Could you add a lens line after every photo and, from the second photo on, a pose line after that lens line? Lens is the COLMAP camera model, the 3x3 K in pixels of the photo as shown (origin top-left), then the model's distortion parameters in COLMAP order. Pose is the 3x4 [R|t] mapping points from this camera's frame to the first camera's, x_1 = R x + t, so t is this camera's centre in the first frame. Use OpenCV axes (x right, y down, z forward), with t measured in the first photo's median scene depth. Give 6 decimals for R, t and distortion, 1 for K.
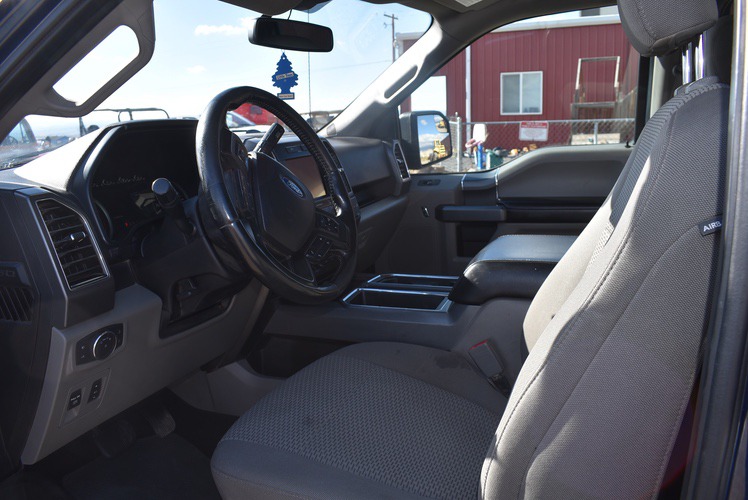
lens RADIAL K [[586.2, 0, 374.0], [0, 586.2, 250.0], [0, 0, 1]] dist [-0.128157, 0.000754]
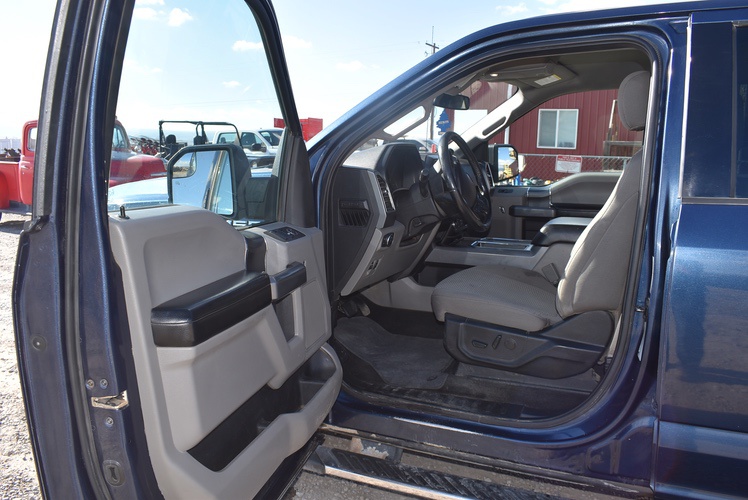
lens RADIAL K [[586.2, 0, 374.0], [0, 586.2, 250.0], [0, 0, 1]] dist [-0.128157, 0.000754]
pose [[0.997035, 0.063245, -0.043823, -0.139807], [-0.064957, 0.997133, -0.038806, 0.096949], [0.041243, 0.041538, 0.998285, -0.429521]]
